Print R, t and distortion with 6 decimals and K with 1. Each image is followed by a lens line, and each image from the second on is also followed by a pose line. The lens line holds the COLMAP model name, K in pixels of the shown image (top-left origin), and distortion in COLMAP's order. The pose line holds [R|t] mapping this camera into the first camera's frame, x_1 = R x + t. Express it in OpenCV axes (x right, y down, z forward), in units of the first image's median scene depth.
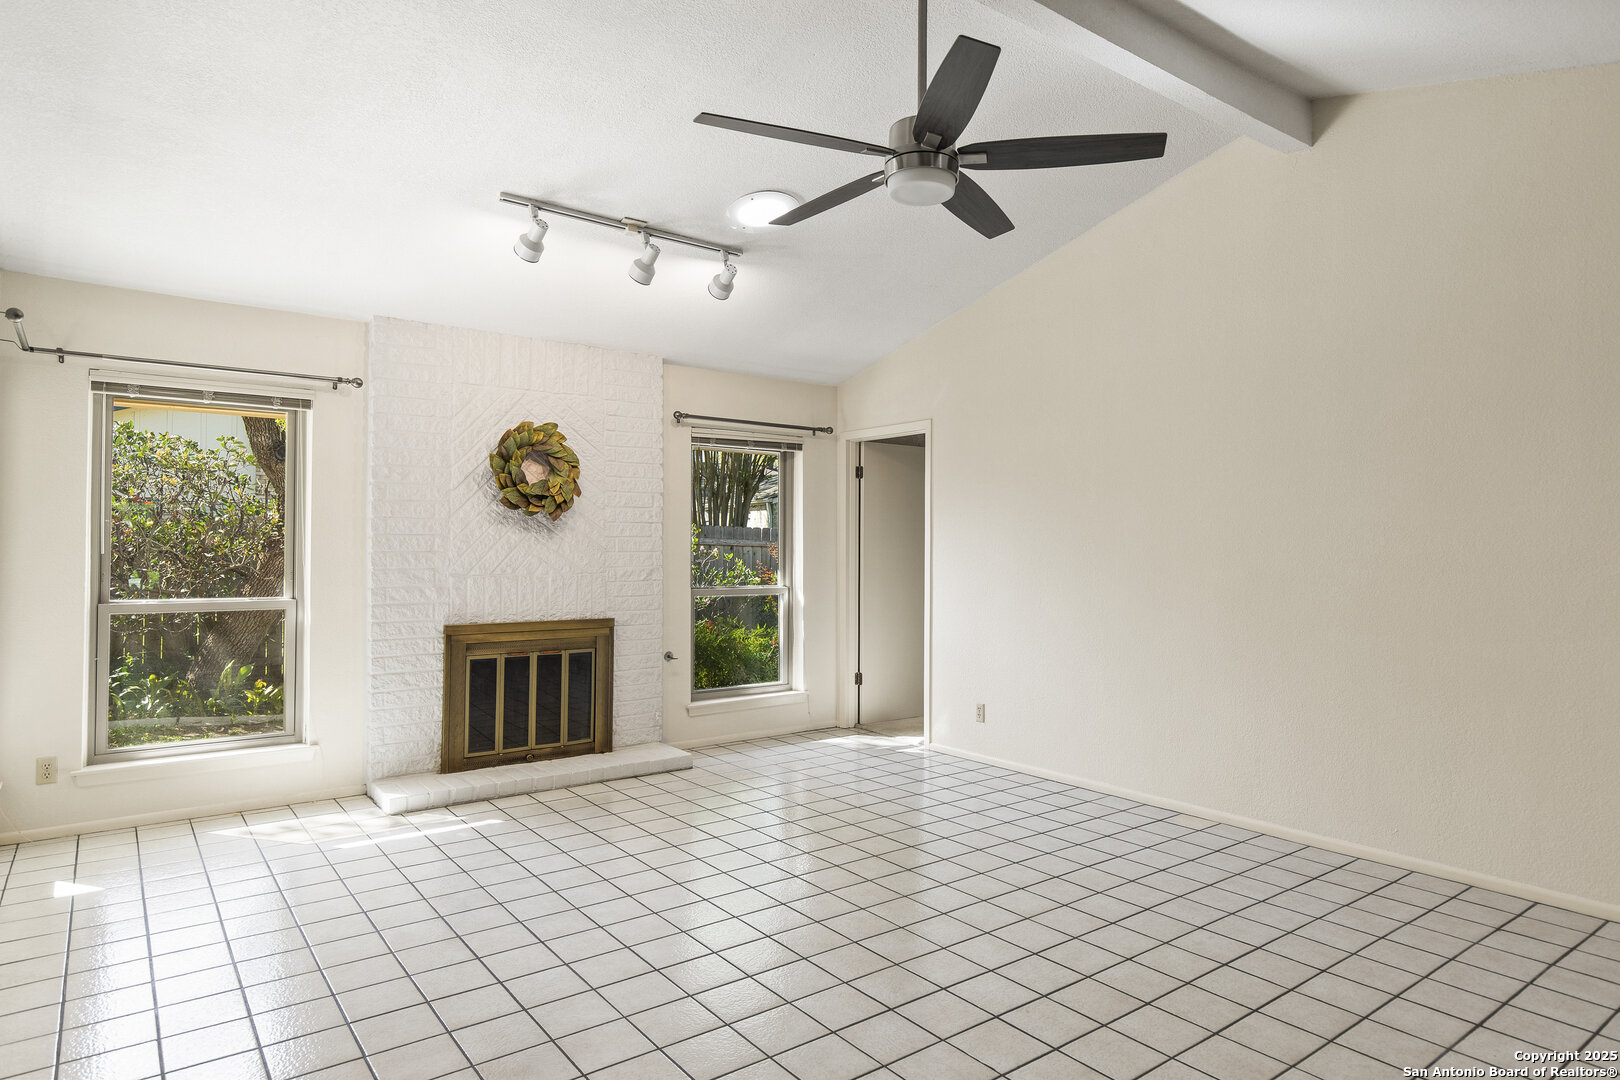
lens RADIAL K [[943.4, 0, 829.5], [0, 943.4, 534.6], [0, 0, 1]] dist [-0.002557, 0.000396]
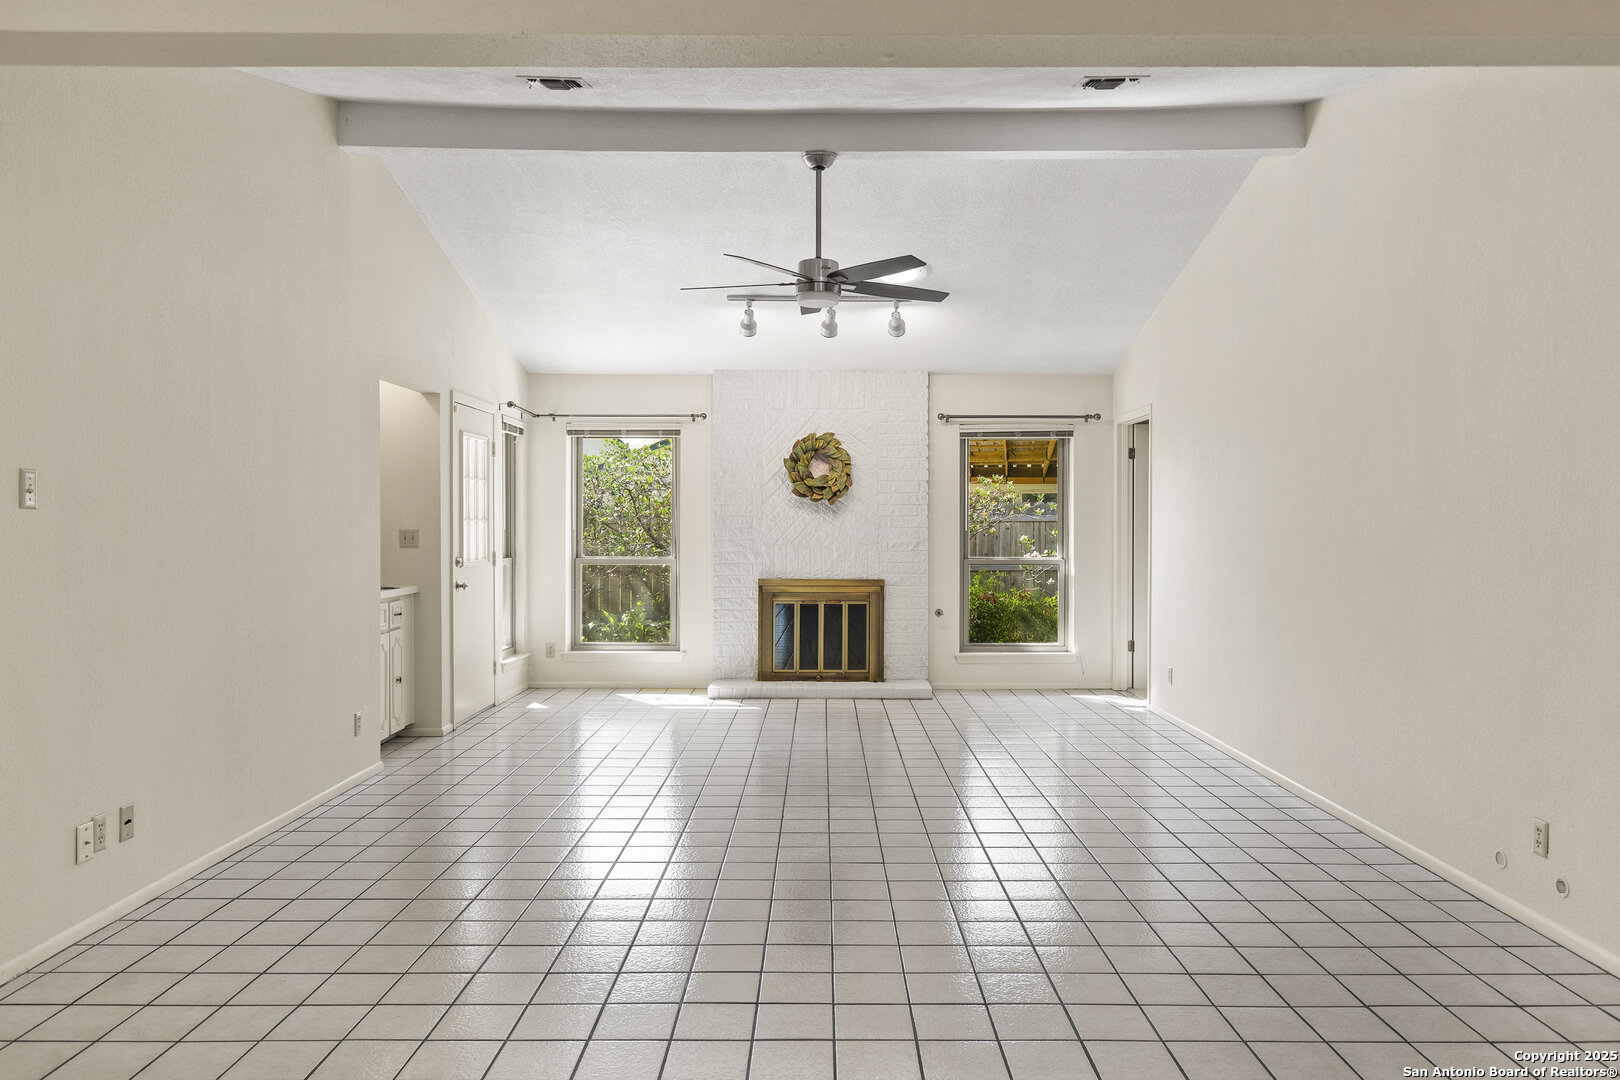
lens RADIAL K [[1110.6, 0, 818.6], [0, 1110.6, 537.5], [0, 0, 1]] dist [0.000448, -0.002116]
pose [[0.790647, 0.008446, -0.612214, 0.669712], [0.011973, 0.999500, 0.029252, -0.015116], [0.612156, -0.030459, 0.790151, -0.271437]]
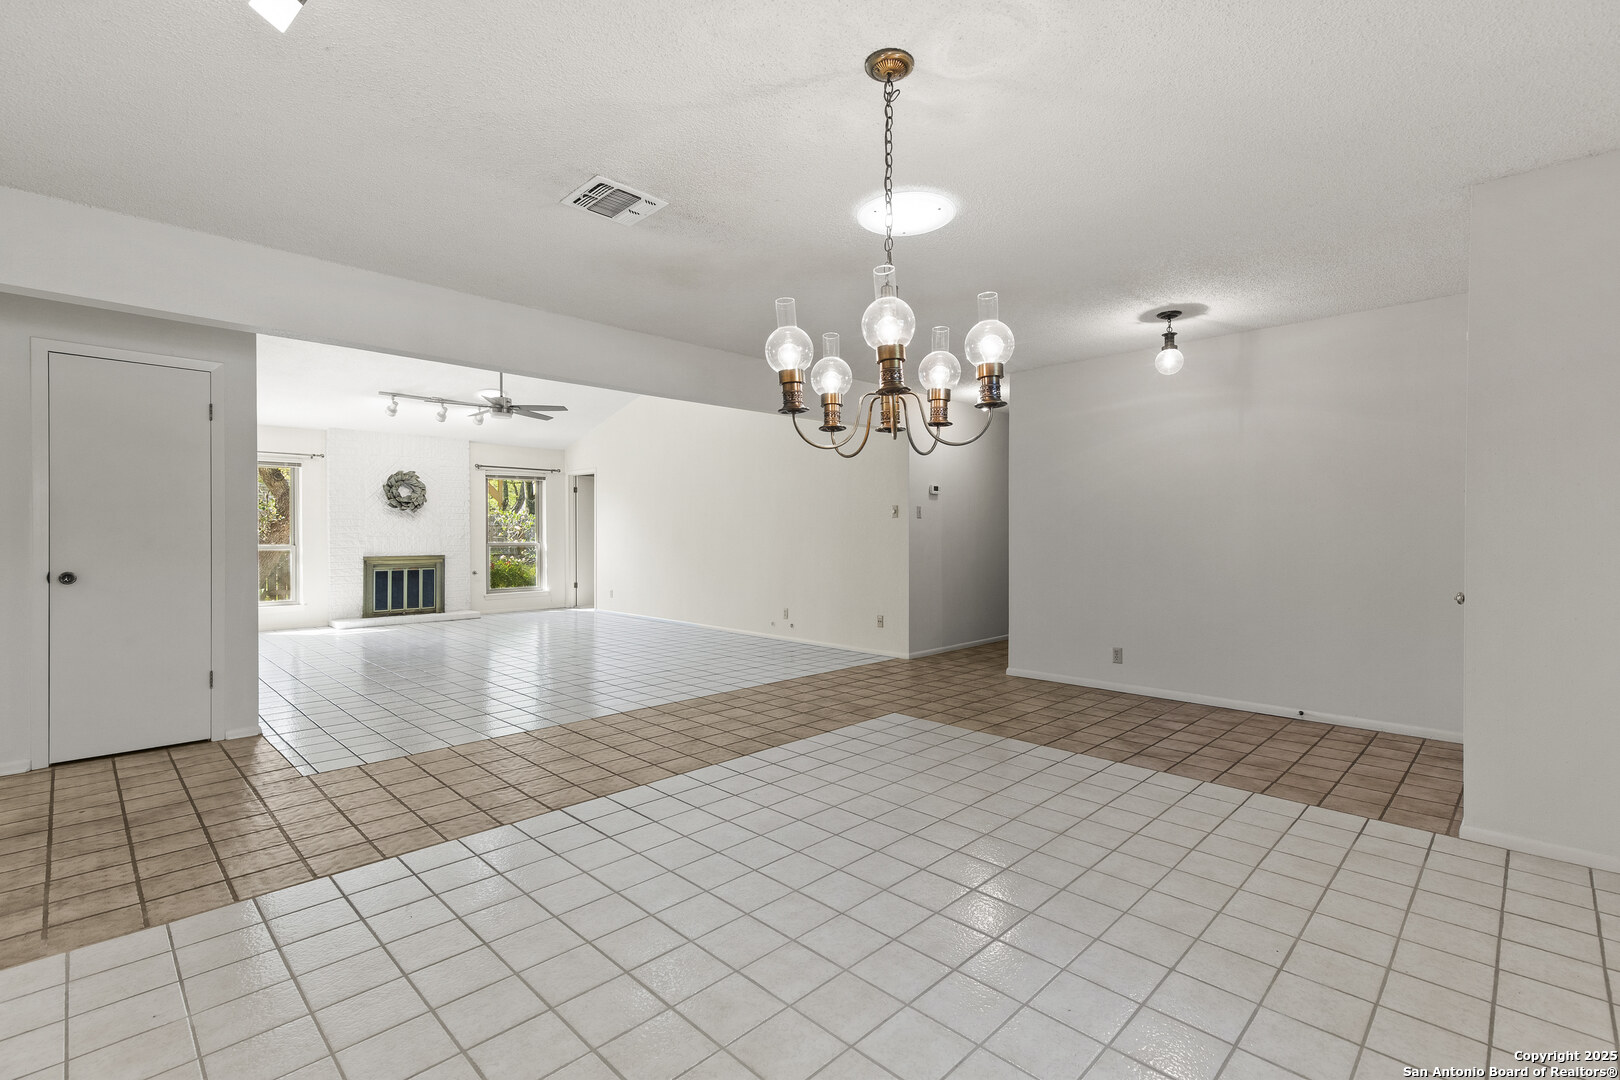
lens RADIAL K [[737.7, 0, 833.9], [0, 737.7, 535.1], [0, 0, 1]] dist [0.002860, 0.000713]
pose [[0.989201, -0.008477, 0.146321, 0.474454], [0.006236, 0.999856, 0.015768, 0.018571], [-0.146434, -0.014686, 0.989111, -0.976330]]
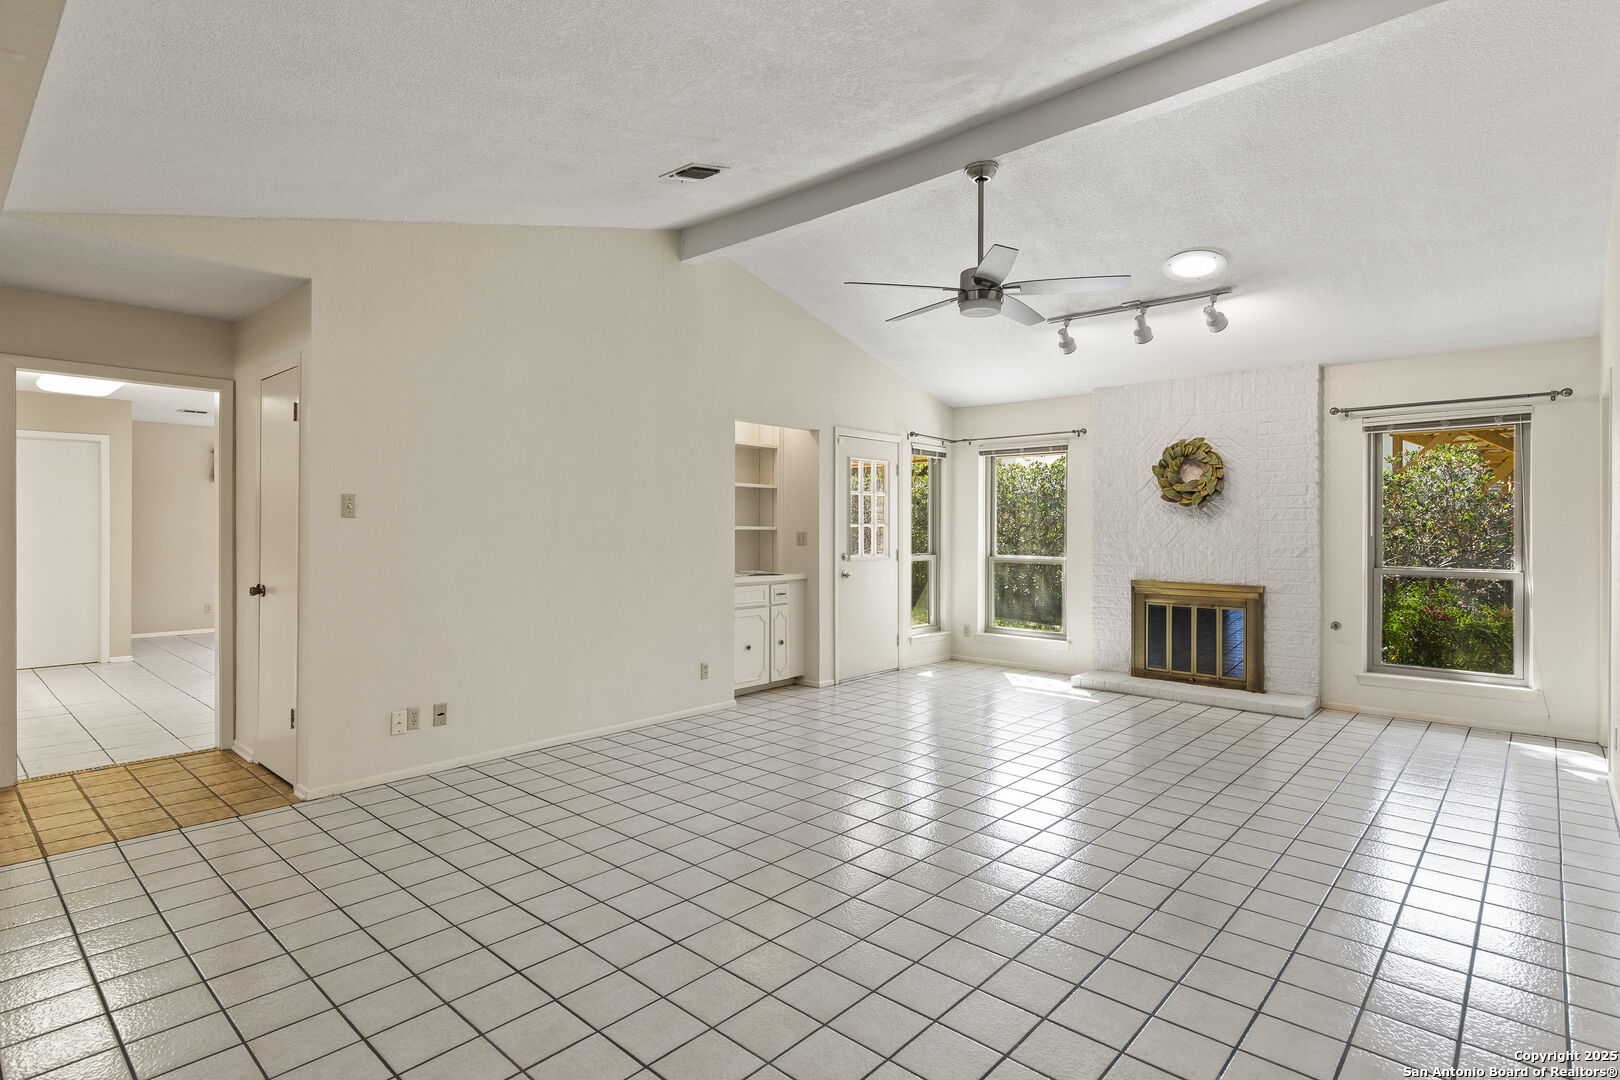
lens RADIAL K [[809.2, 0, 809.2], [0, 809.2, 527.0], [0, 0, 1]] dist [-0.002302, -0.001971]
pose [[0.167718, 0.000133, -0.985835, 0.762034], [0.018832, 0.999817, 0.003339, -0.004275], [0.985655, -0.019125, 0.167685, 0.248792]]
